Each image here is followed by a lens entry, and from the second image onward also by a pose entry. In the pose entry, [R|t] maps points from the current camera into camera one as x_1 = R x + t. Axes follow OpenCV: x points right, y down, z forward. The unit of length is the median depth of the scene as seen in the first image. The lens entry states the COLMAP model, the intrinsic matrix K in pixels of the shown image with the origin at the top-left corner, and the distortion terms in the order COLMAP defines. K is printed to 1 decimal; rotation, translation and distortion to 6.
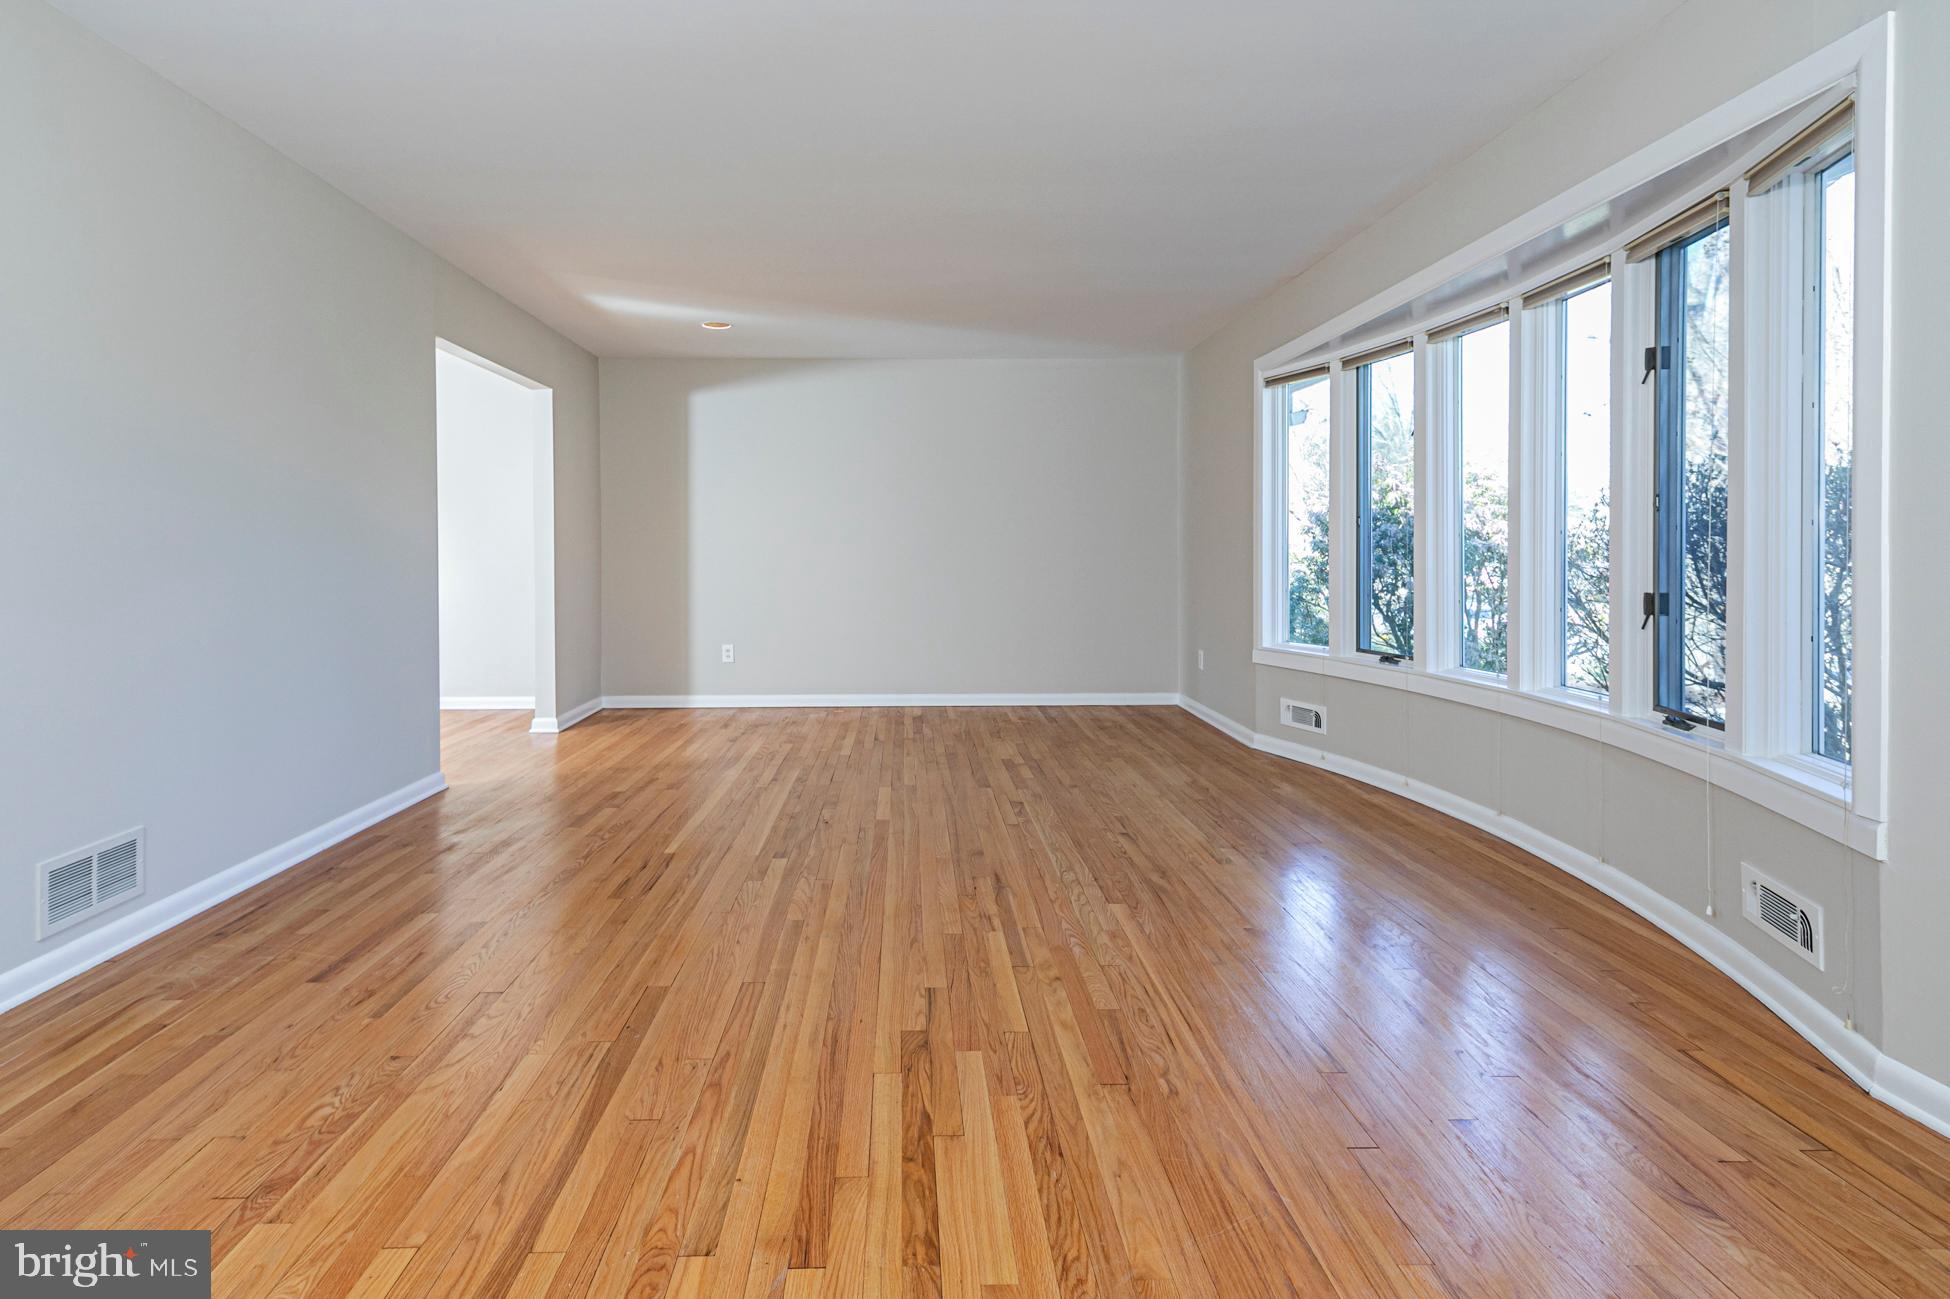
lens RADIAL K [[998.0, 0, 902.1], [0, 998.0, 554.8], [0, 0, 1]] dist [0.003248, -0.000434]
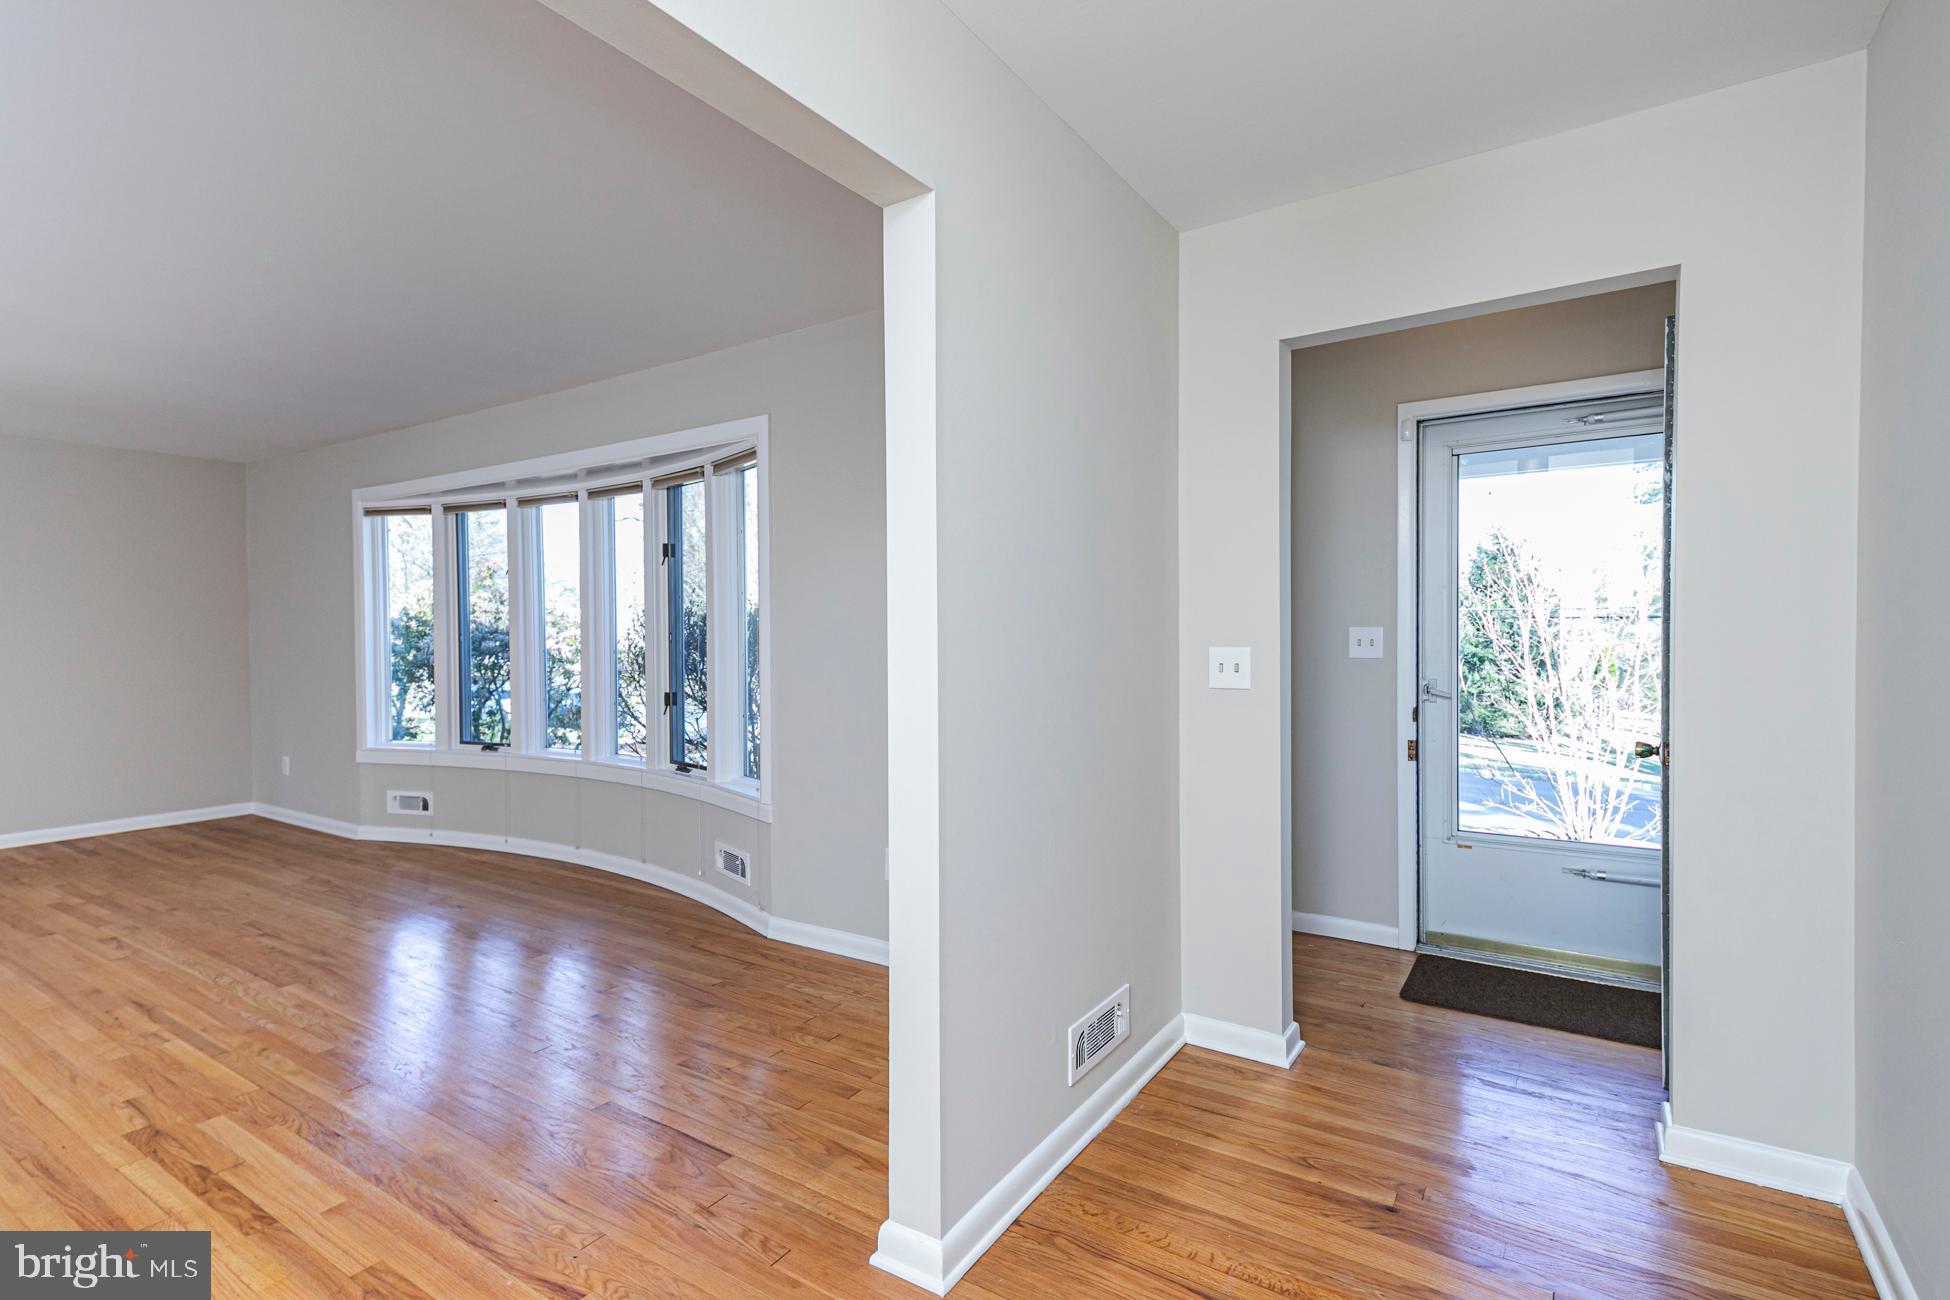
lens RADIAL K [[933.9, 0, 974.4], [0, 933.9, 654.0], [0, 0, 1]] dist [0.035647, -0.009782]
pose [[0.550644, -0.021030, 0.834475, -0.268891], [0.006958, 0.999763, 0.020604, -0.054772], [-0.834711, -0.005539, 0.550660, -0.280911]]
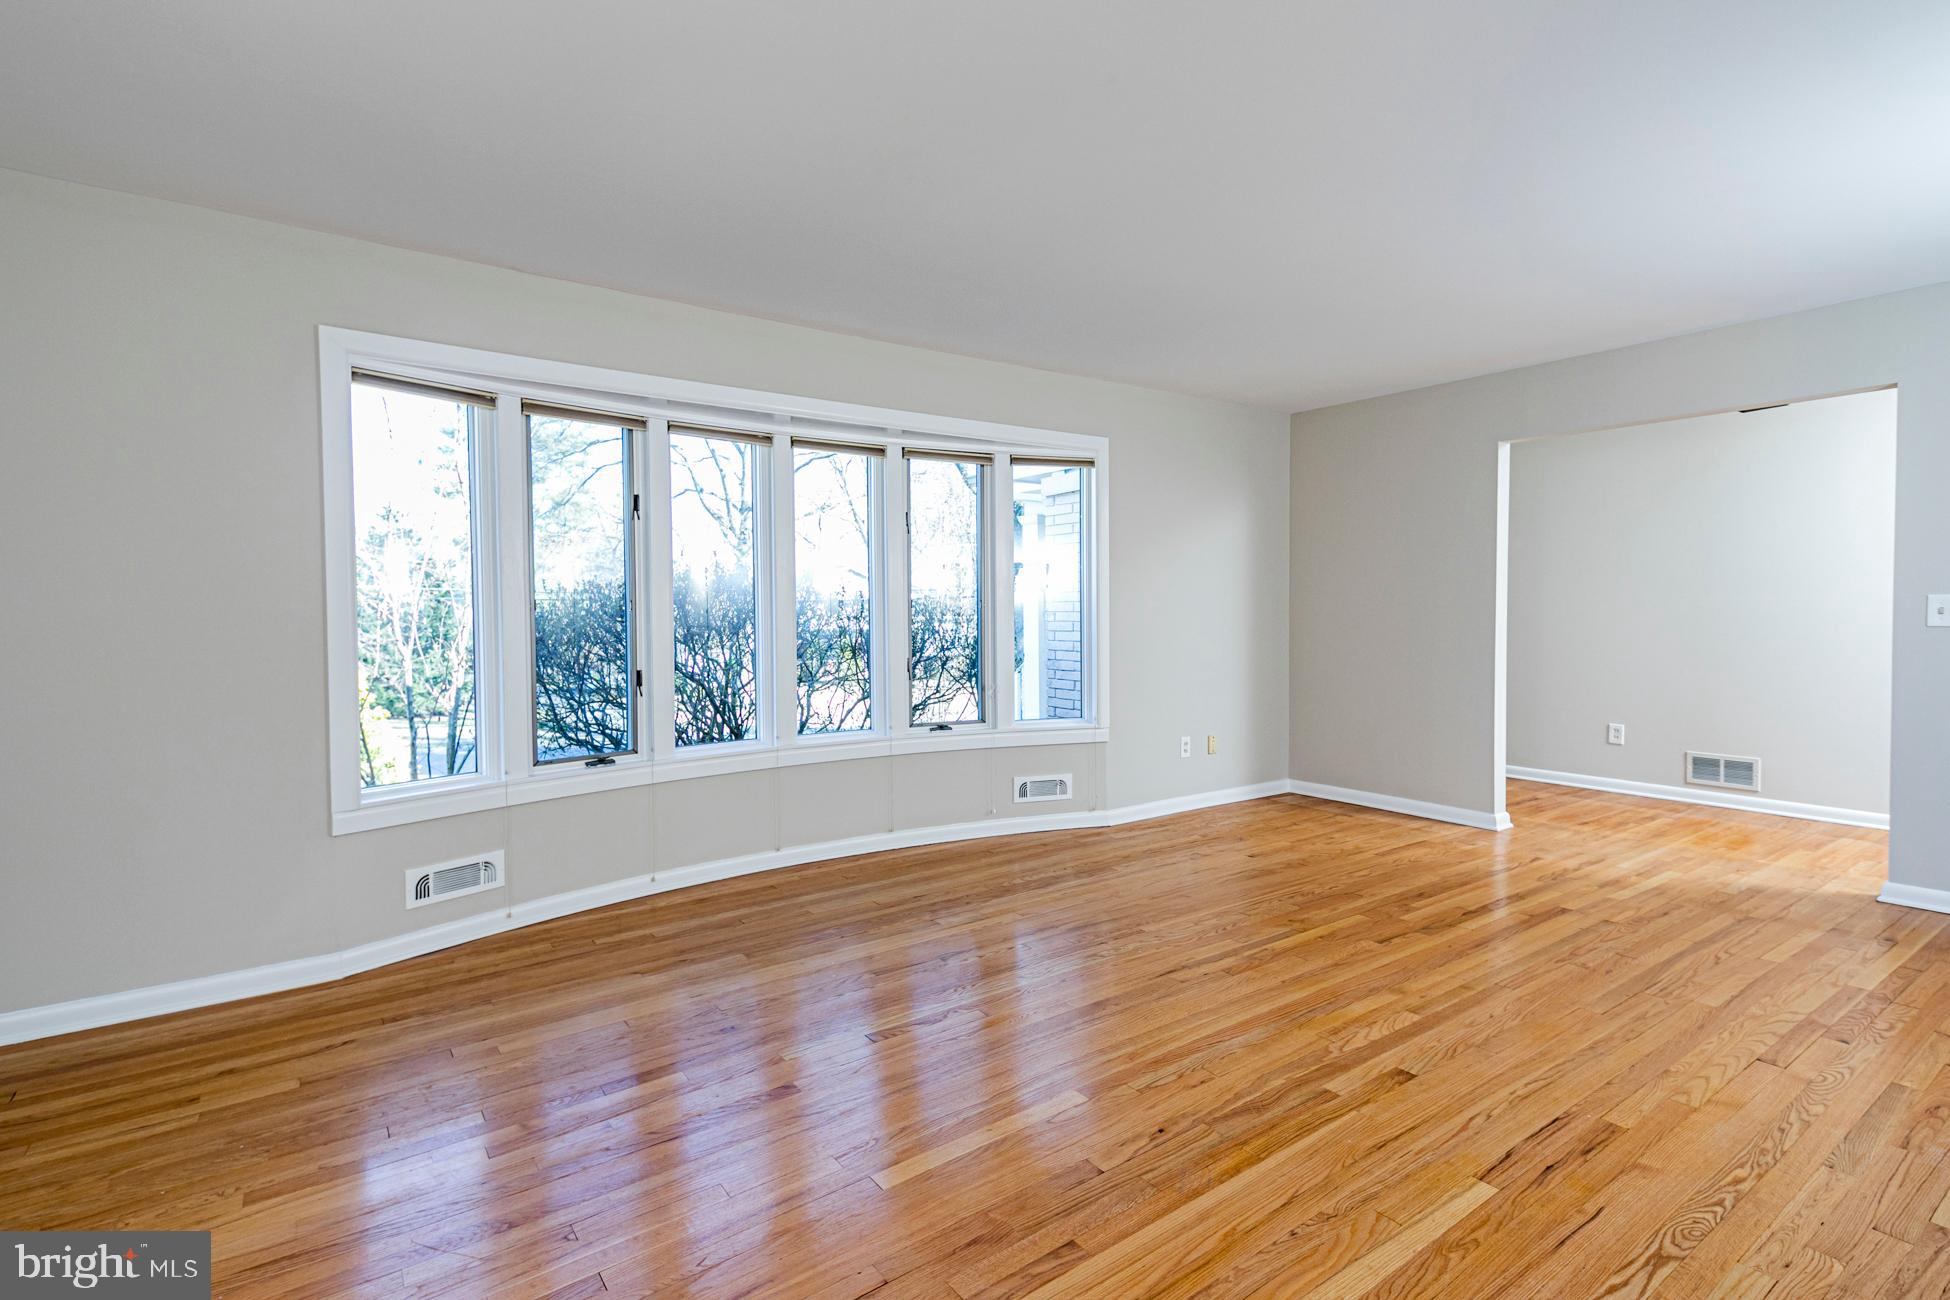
lens RADIAL K [[933.9, 0, 968.1], [0, 933.9, 641.0], [0, 0, 1]] dist [0.035647, -0.009782]
pose [[-0.584656, -0.025138, 0.810891, -0.600847], [0.007985, 0.999293, 0.036735, -0.049192], [-0.811242, 0.027952, -0.584042, 1.885912]]
